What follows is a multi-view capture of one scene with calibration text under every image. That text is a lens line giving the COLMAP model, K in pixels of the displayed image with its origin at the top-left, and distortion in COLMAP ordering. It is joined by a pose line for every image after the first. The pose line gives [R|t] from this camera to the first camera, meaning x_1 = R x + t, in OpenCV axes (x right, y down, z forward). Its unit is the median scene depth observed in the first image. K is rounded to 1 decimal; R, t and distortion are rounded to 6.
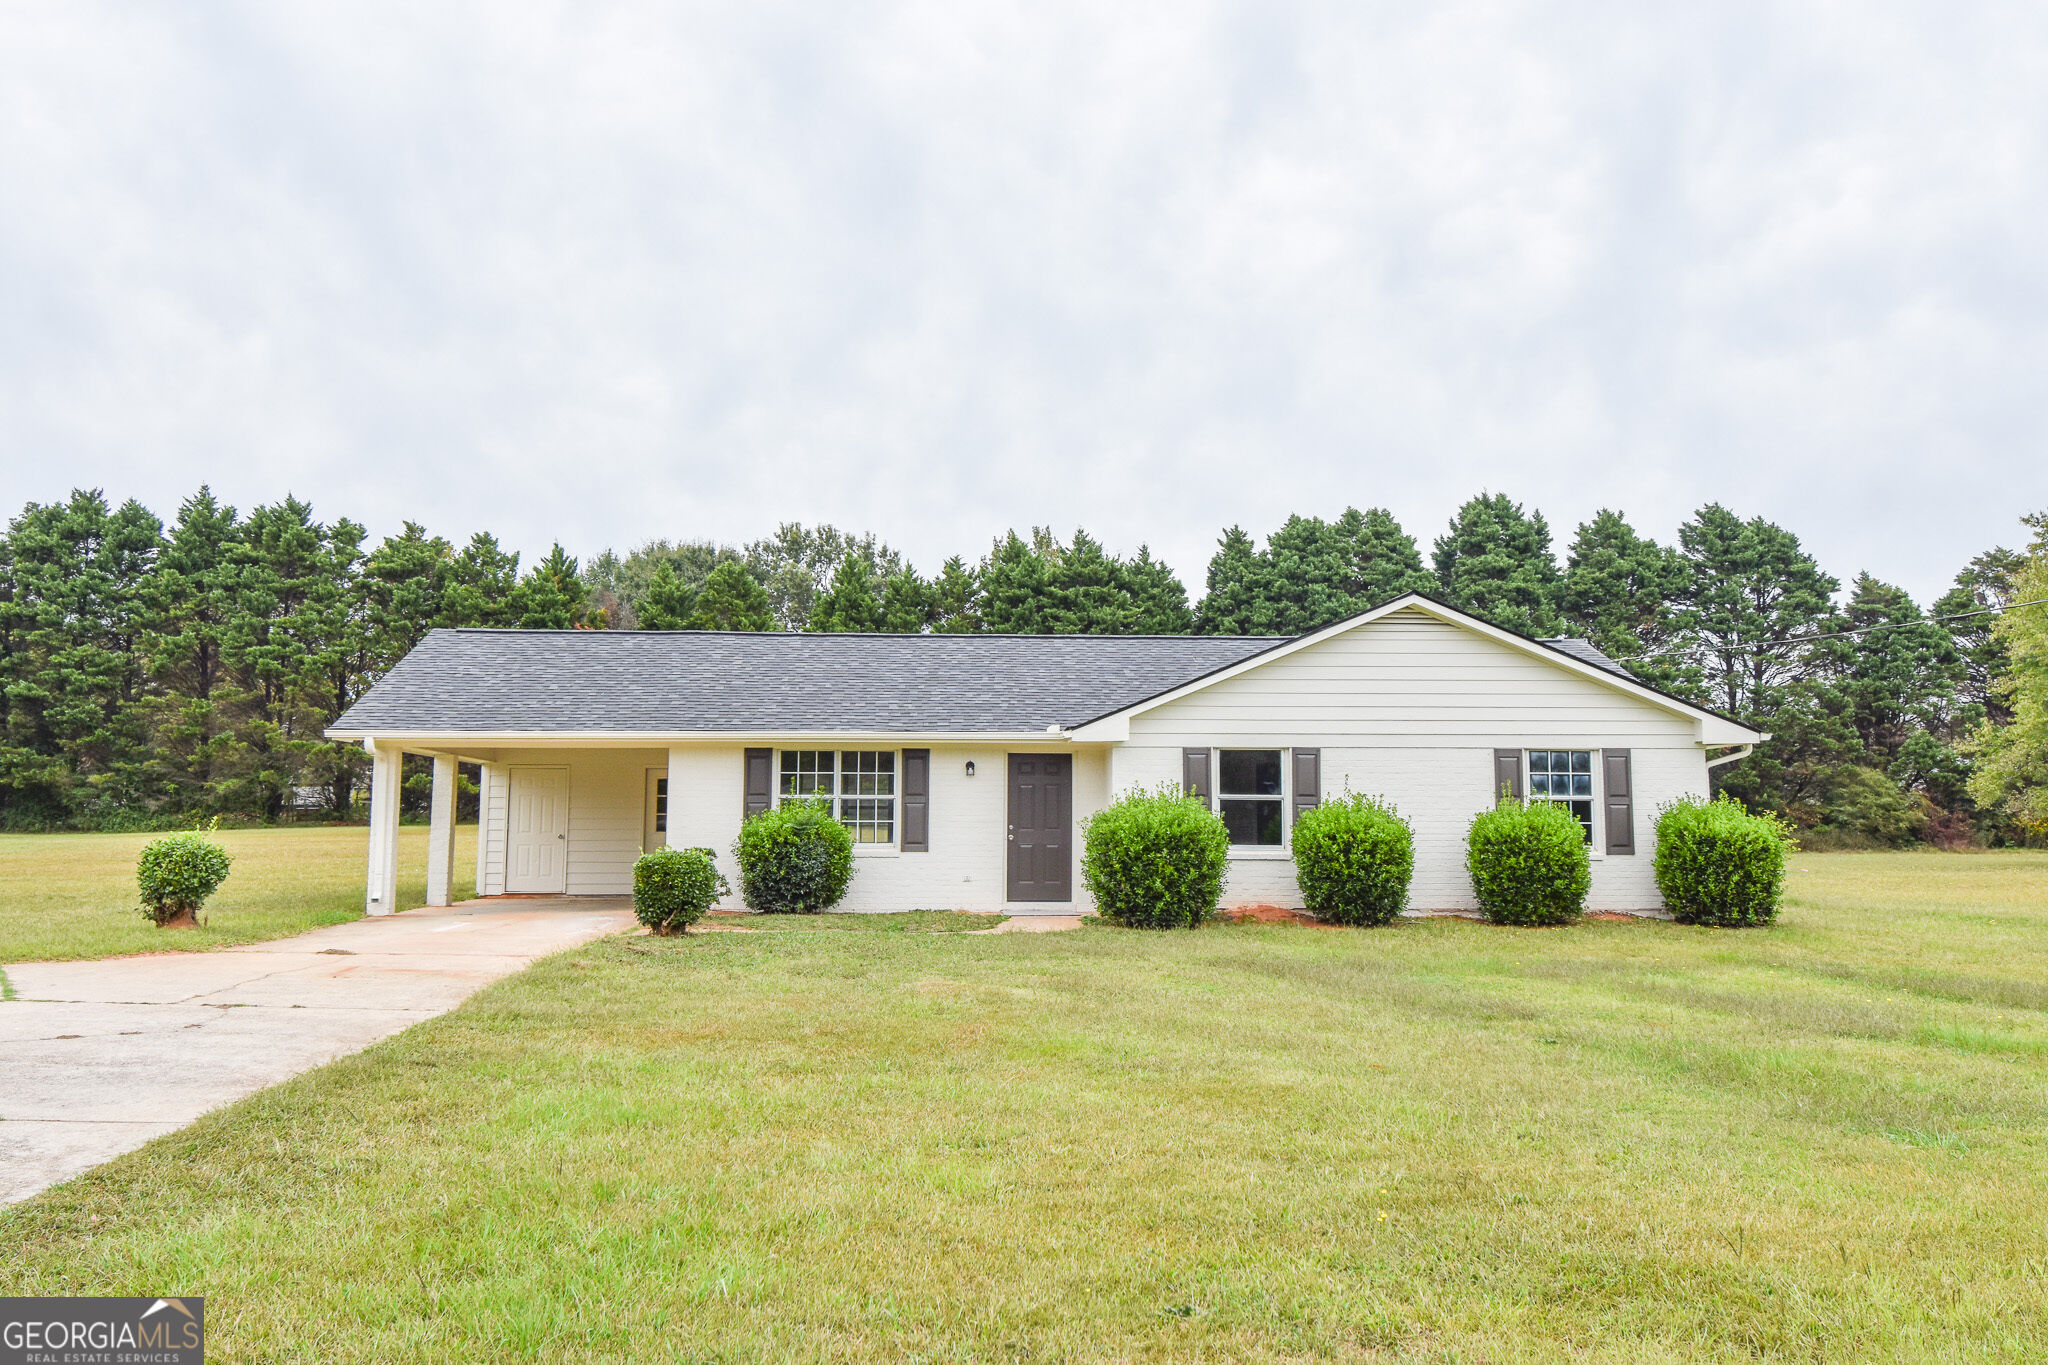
lens RADIAL K [[1679.0, 0, 1024.0], [0, 1679.0, 682.5], [0, 0, 1]] dist [0.035477, -0.004780]
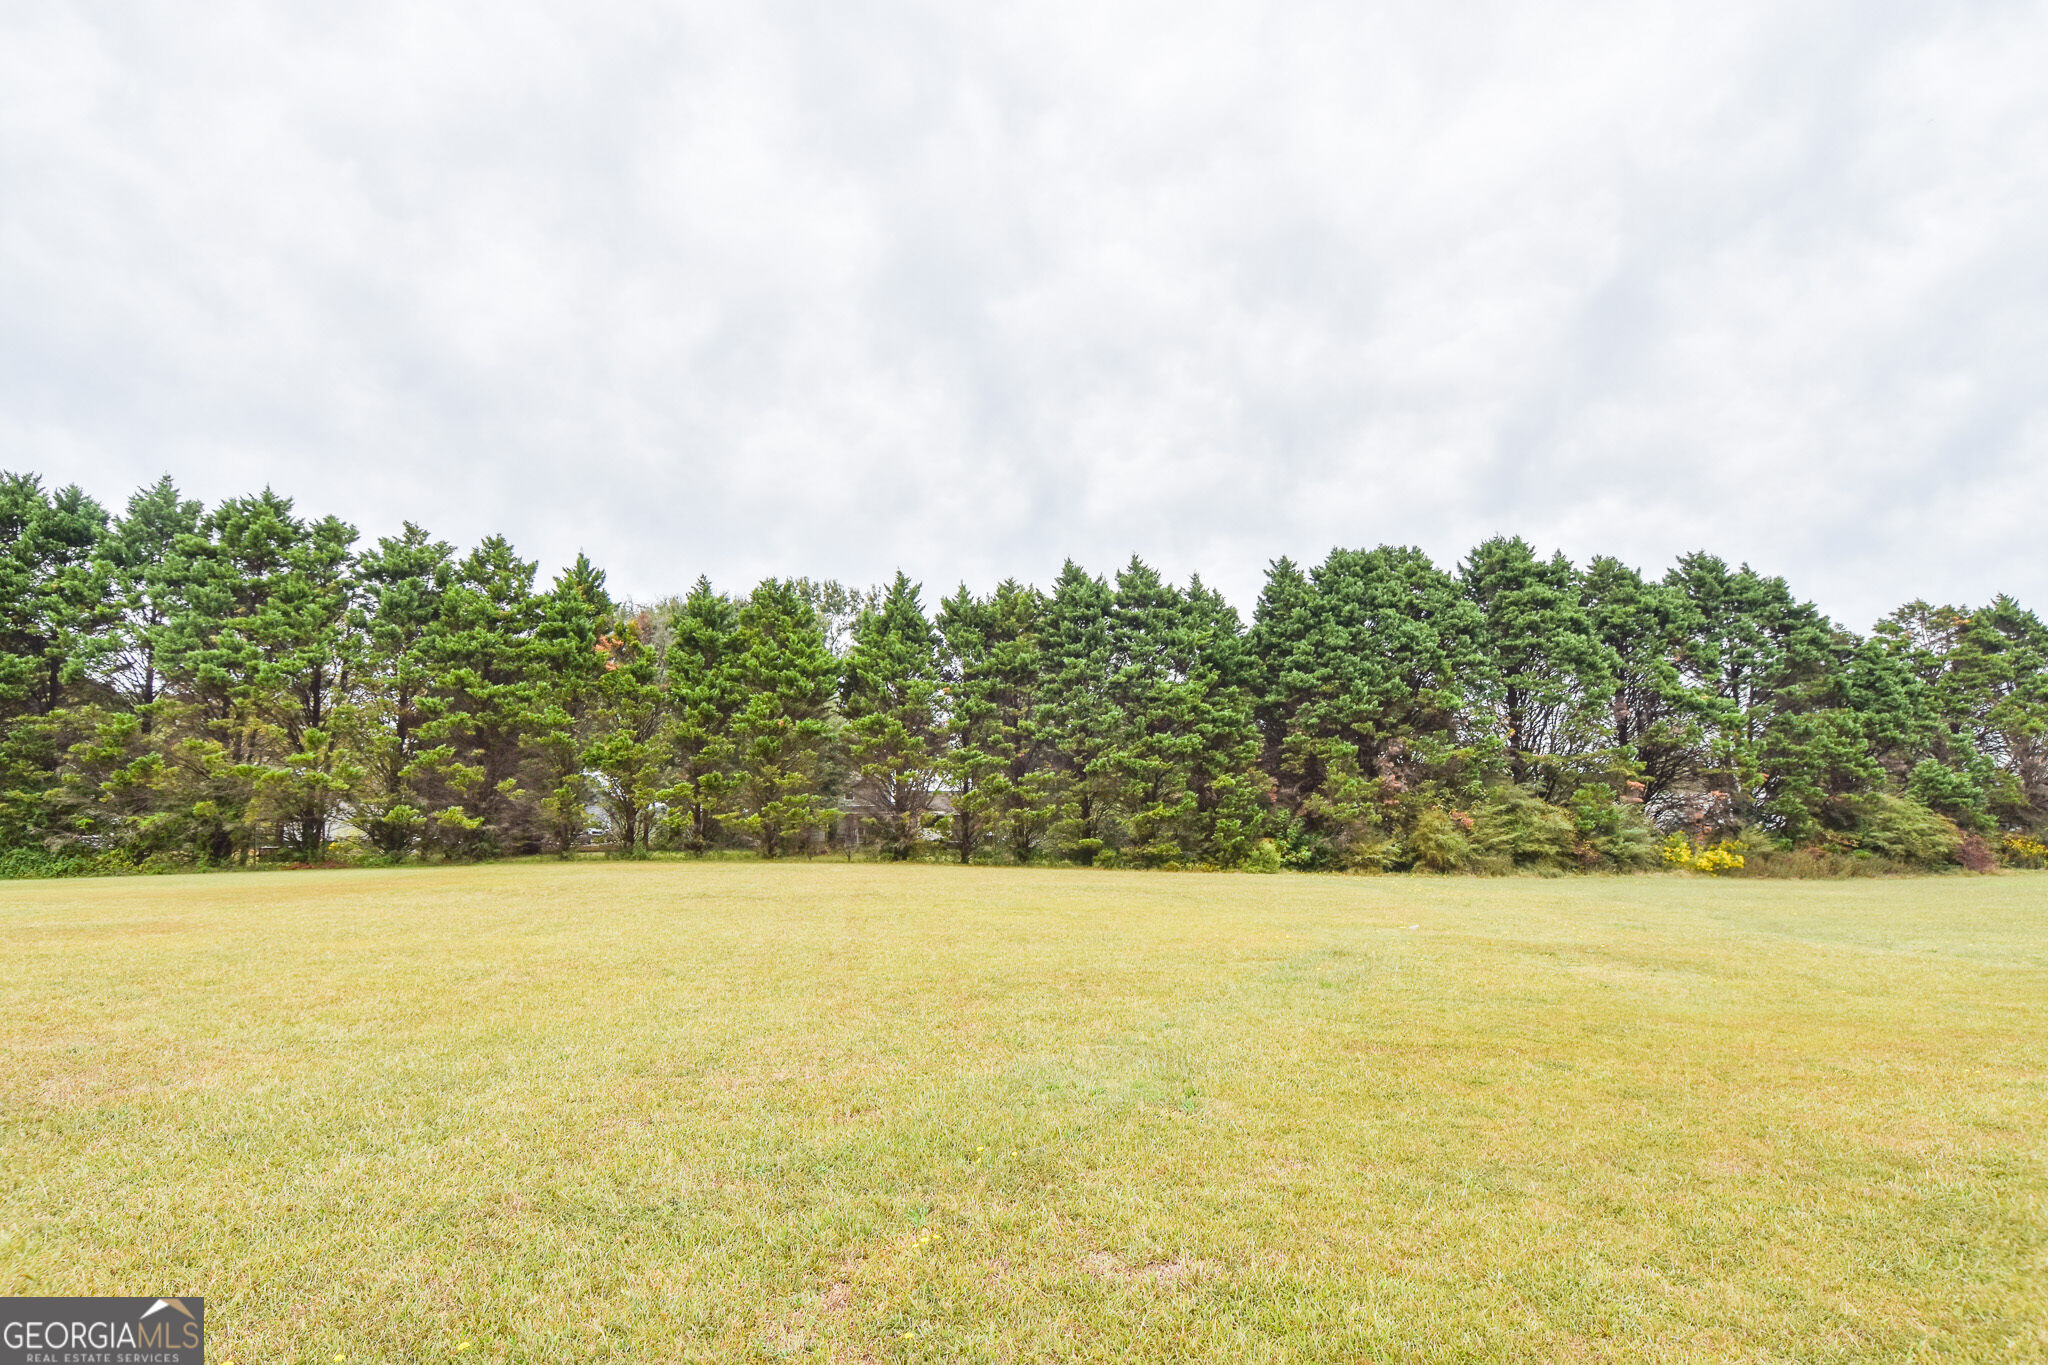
lens RADIAL K [[1042.0, 0, 1015.6], [0, 1042.0, 653.5], [0, 0, 1]] dist [0.045941, -0.048963]
pose [[0.989988, 0.016730, 0.140154, -0.126470], [-0.002770, 0.995062, -0.099215, 0.029111], [-0.141122, 0.097834, 0.985146, 0.422162]]
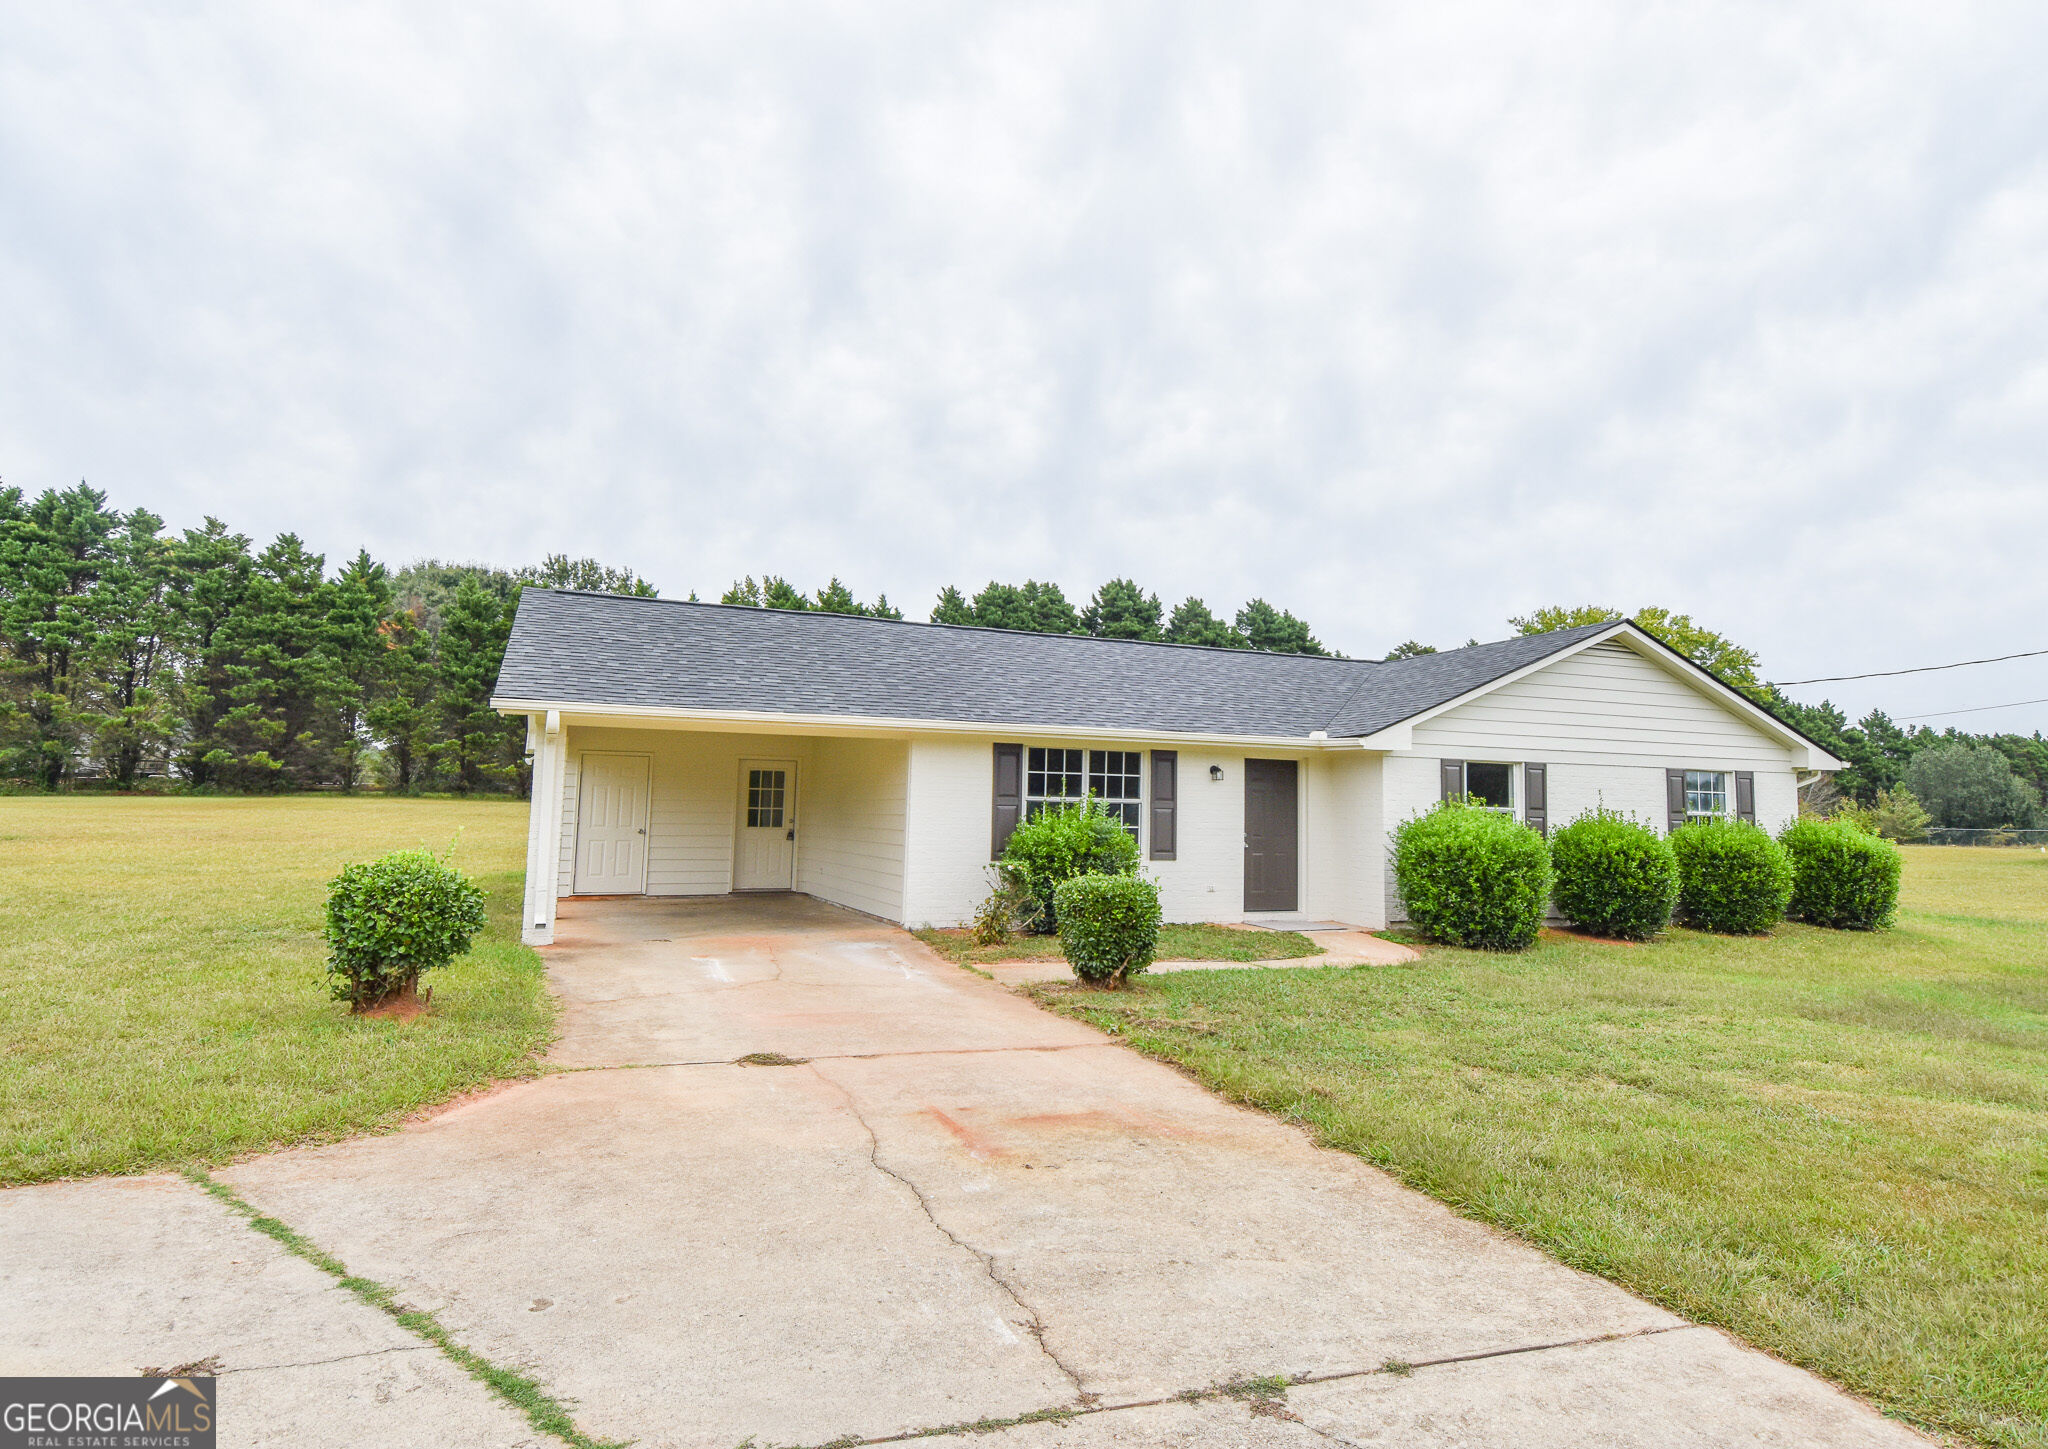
lens RADIAL K [[1128.1, 0, 1093.9], [0, 1128.1, 710.4], [0, 0, 1]] dist [0.025087, -0.038675]
pose [[0.931078, 0.046399, 0.361859, -0.094373], [-0.047619, 0.998850, -0.005550, 0.006258], [-0.361700, -0.012064, 0.932216, 0.118030]]
